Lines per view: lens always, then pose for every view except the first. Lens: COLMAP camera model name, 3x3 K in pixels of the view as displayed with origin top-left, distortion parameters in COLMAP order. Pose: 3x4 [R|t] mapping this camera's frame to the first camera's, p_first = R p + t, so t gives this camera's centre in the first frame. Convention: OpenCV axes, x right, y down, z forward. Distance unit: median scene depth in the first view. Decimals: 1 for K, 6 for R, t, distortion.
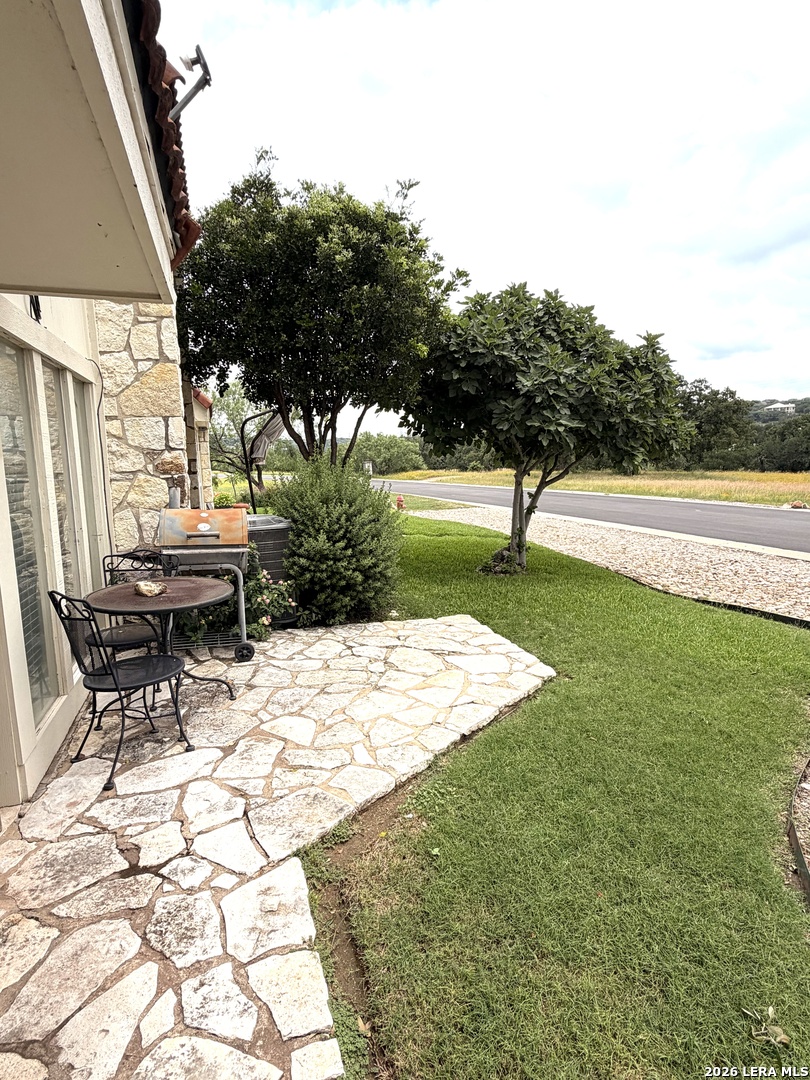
lens RADIAL K [[558.9, 0, 404.9], [0, 558.9, 539.6], [0, 0, 1]] dist [0.000432, -0.001401]
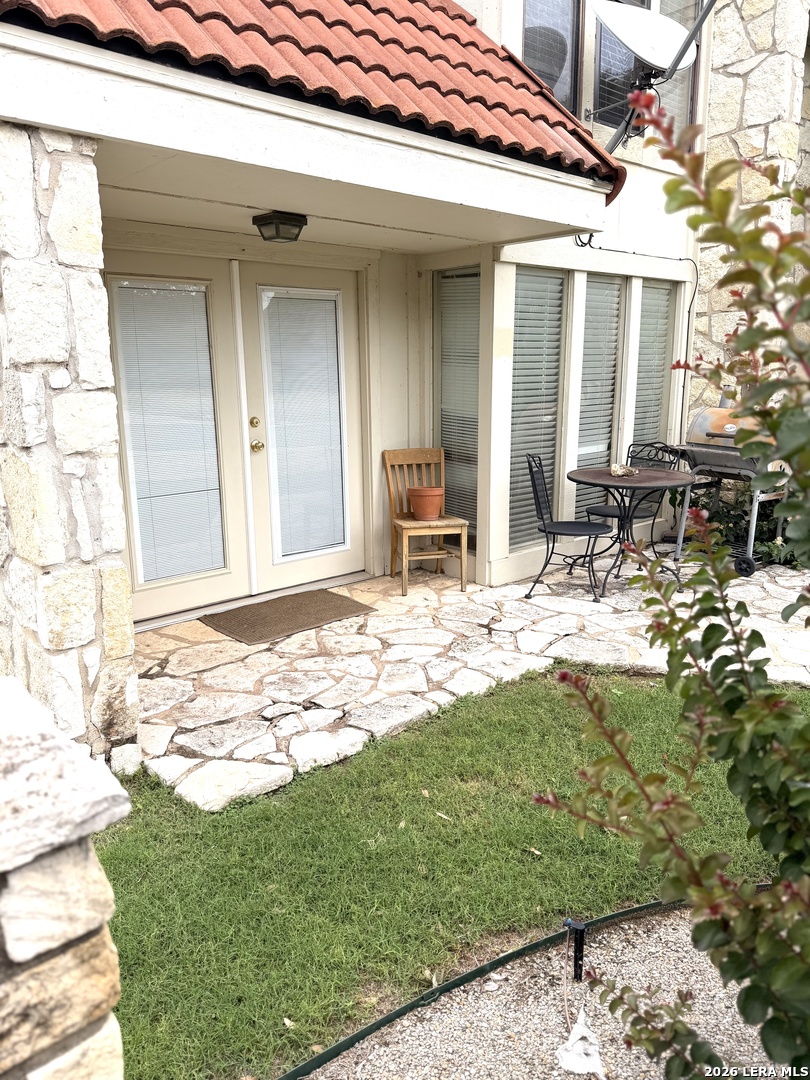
lens RADIAL K [[781.5, 0, 405.3], [0, 781.5, 542.2], [0, 0, 1]] dist [0.005086, -0.000163]
pose [[0.399840, 0.206073, -0.893119, 0.939439], [-0.123208, 0.977639, 0.170416, 0.013571], [0.908266, 0.041901, 0.416290, -0.084757]]
